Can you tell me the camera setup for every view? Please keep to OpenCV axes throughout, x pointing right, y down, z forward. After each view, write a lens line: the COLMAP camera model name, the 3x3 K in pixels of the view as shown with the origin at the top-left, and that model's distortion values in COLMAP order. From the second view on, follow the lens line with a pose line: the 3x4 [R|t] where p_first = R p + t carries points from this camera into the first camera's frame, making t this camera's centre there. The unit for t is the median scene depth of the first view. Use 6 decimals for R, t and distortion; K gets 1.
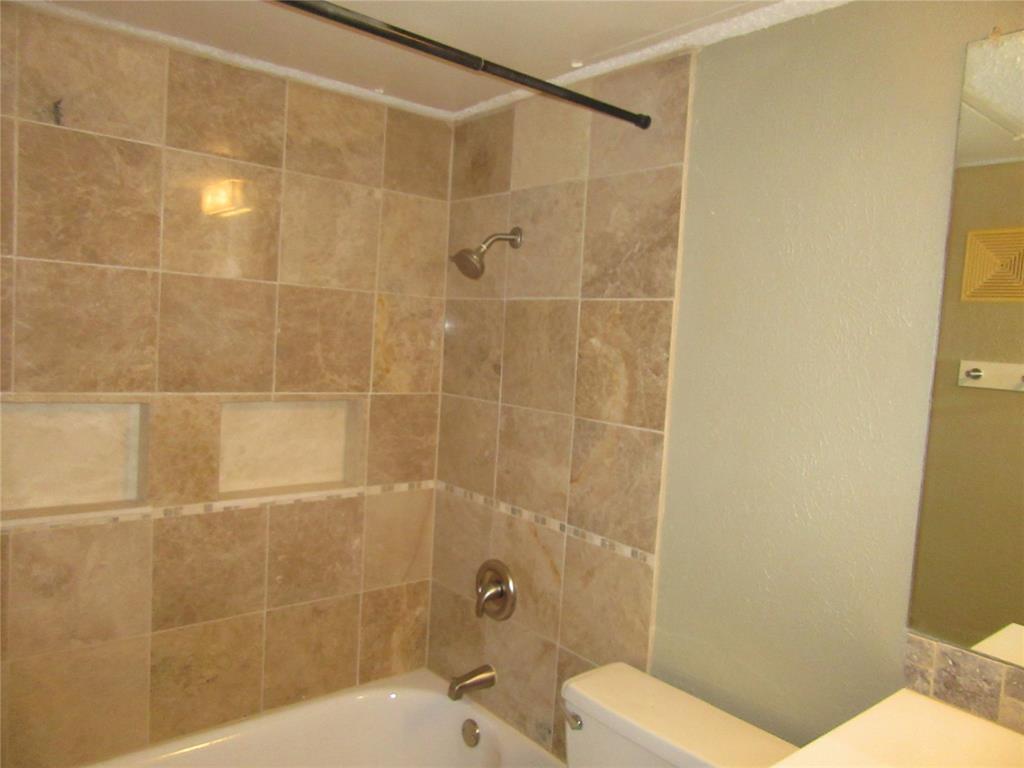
lens RADIAL K [[749.7, 0, 509.5], [0, 749.7, 381.3], [0, 0, 1]] dist [-0.012603, 0.005200]
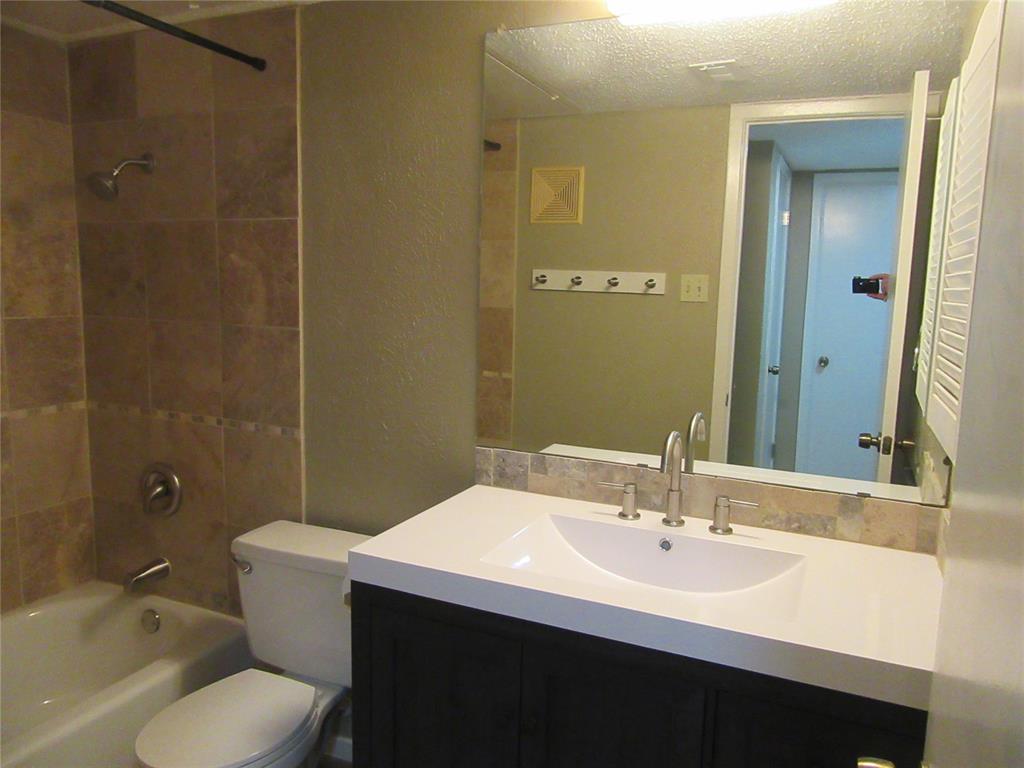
lens RADIAL K [[749.7, 0, 507.2], [0, 749.7, 388.0], [0, 0, 1]] dist [-0.012603, 0.005200]
pose [[0.898419, -0.097213, 0.428243, -0.018715], [0.055891, 0.992572, 0.108064, 0.042322], [-0.435567, -0.073152, 0.897179, -0.211750]]
